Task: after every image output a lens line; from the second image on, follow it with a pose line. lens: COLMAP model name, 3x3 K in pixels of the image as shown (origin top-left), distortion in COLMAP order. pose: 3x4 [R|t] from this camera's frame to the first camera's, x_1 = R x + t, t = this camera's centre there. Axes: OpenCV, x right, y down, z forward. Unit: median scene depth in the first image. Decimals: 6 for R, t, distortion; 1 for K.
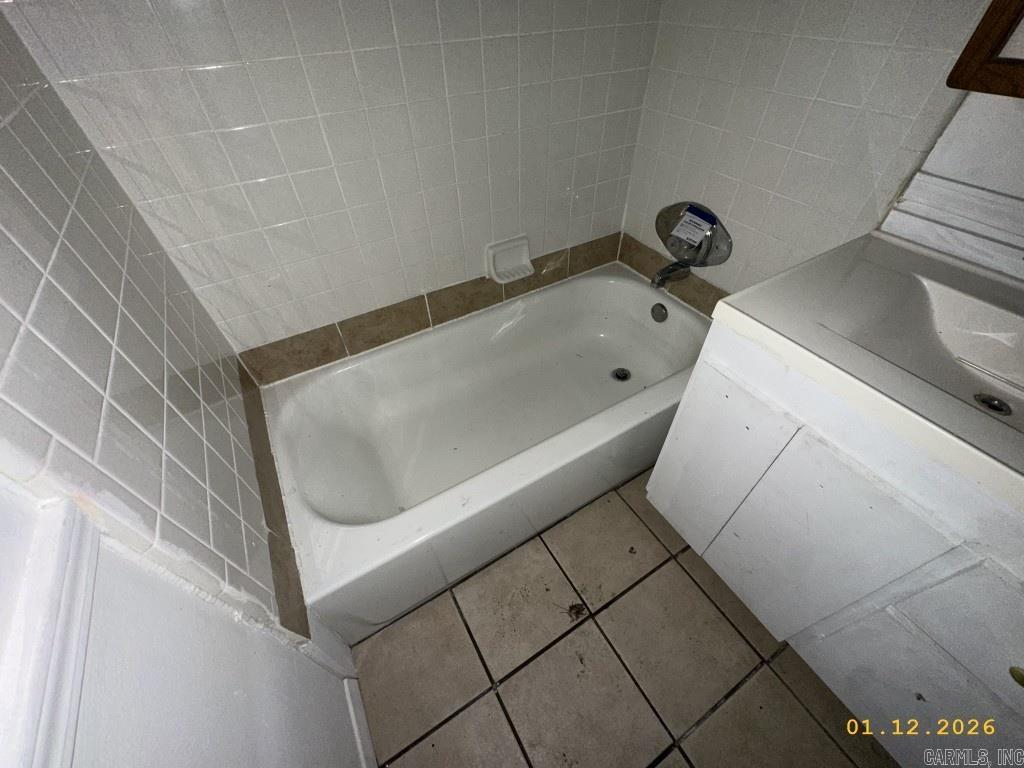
lens RADIAL K [[408.6, 0, 513.0], [0, 408.6, 385.7], [0, 0, 1]] dist [-0.001412, 0.000120]
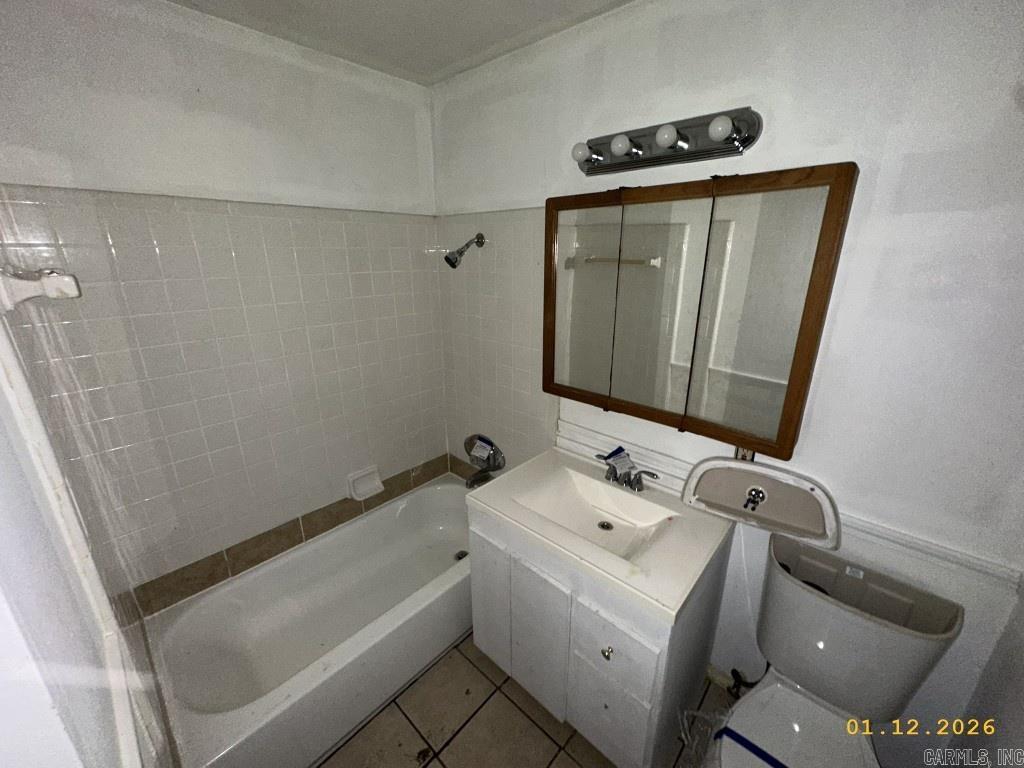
lens RADIAL K [[408.6, 0, 513.3], [0, 408.6, 383.5], [0, 0, 1]] dist [-0.001412, 0.000120]
pose [[0.957212, -0.068724, 0.281108, 0.118236], [0.193409, 0.874501, -0.444792, 0.134549], [-0.215261, 0.480130, 0.850375, -0.542828]]
